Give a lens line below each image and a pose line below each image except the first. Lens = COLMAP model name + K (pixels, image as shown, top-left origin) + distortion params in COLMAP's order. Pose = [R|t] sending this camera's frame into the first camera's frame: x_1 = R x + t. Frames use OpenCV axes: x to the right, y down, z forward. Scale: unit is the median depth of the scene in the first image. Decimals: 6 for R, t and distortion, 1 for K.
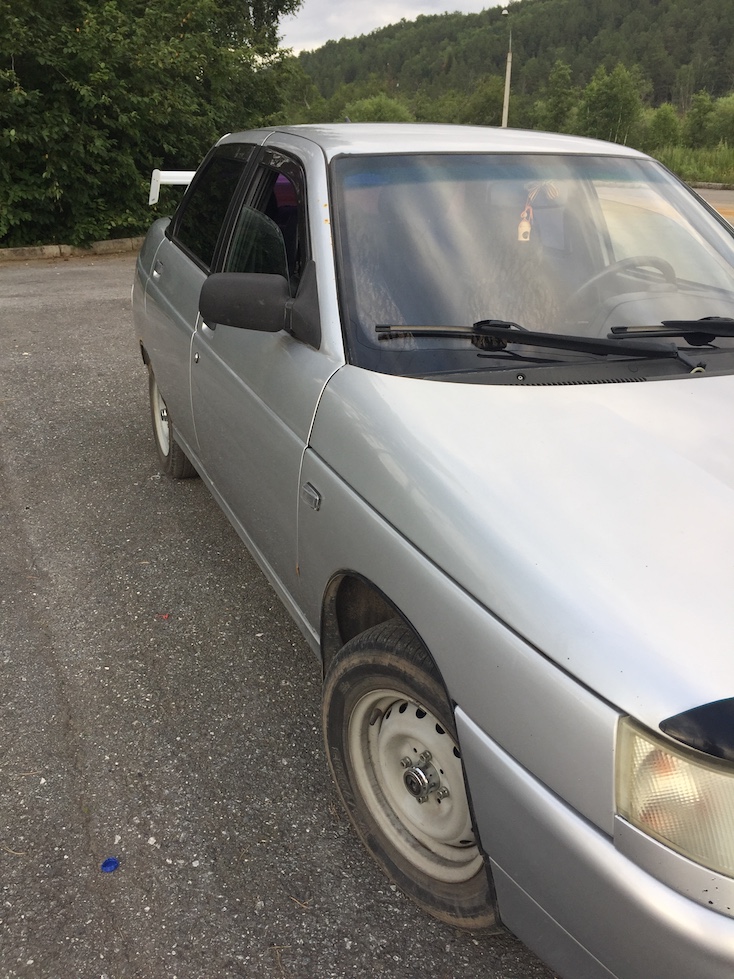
lens RADIAL K [[844.7, 0, 367.0], [0, 844.7, 489.5], [0, 0, 1]] dist [0.080494, -0.092229]
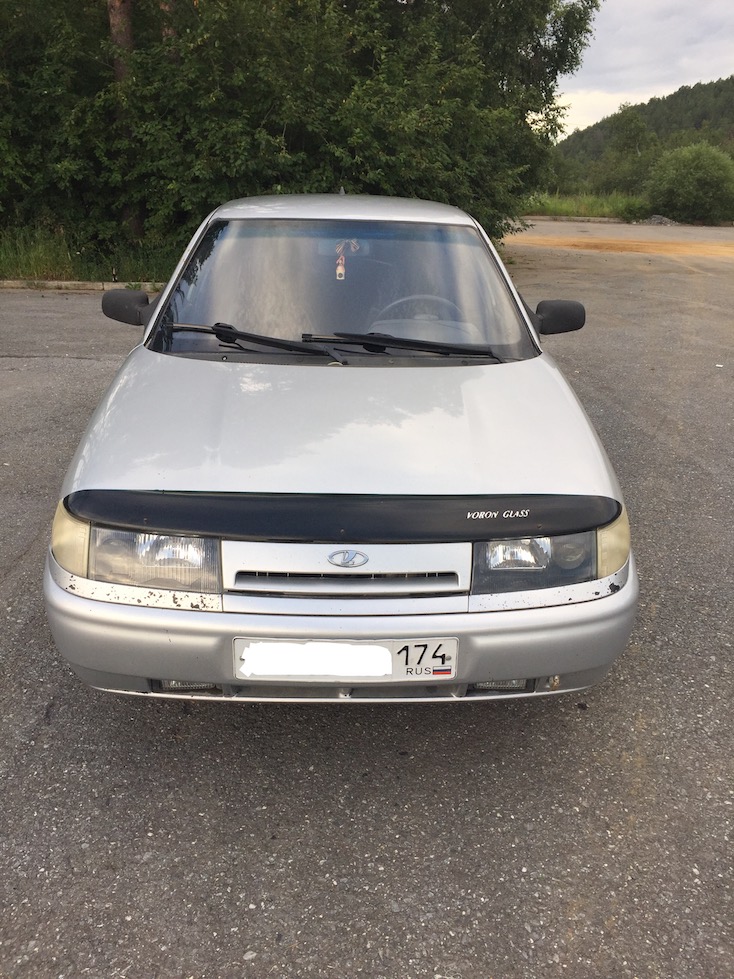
lens RADIAL K [[844.7, 0, 367.0], [0, 844.7, 489.5], [0, 0, 1]] dist [0.080494, -0.092229]
pose [[0.934221, 0.123501, -0.334632, 0.137347], [-0.139235, 0.989984, -0.023347, 0.015575], [0.328397, 0.068404, 0.942060, -0.056040]]
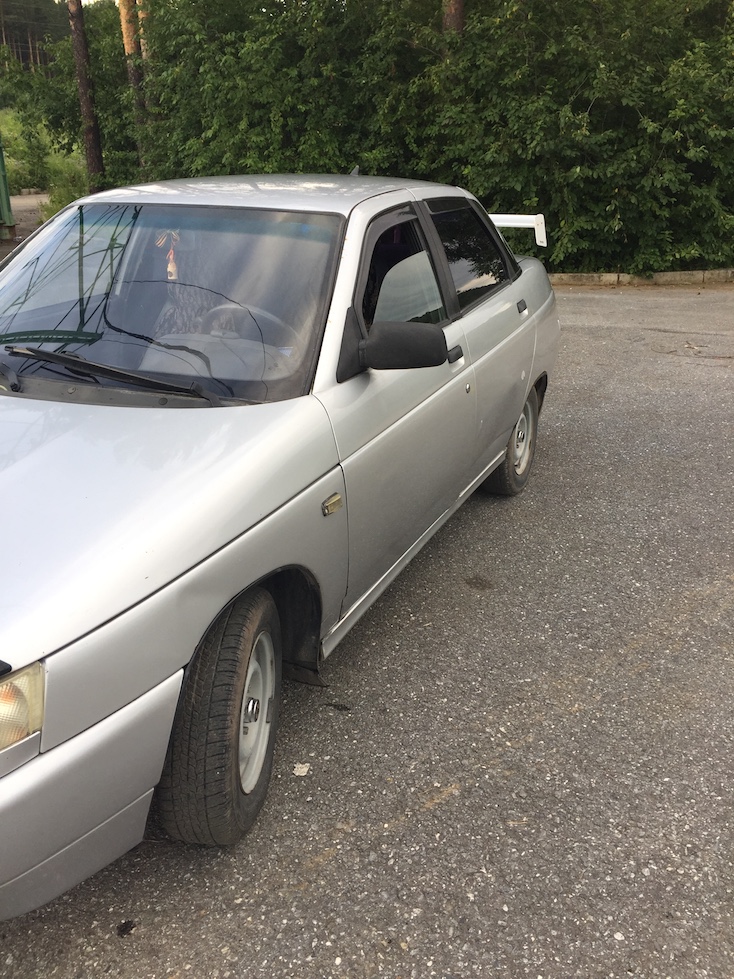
lens RADIAL K [[844.7, 0, 367.0], [0, 844.7, 489.5], [0, 0, 1]] dist [0.080494, -0.092229]
pose [[0.677490, 0.248144, -0.692410, 0.225633], [-0.268191, 0.959904, 0.081596, -0.033789], [0.684895, 0.130417, 0.716875, 0.072248]]
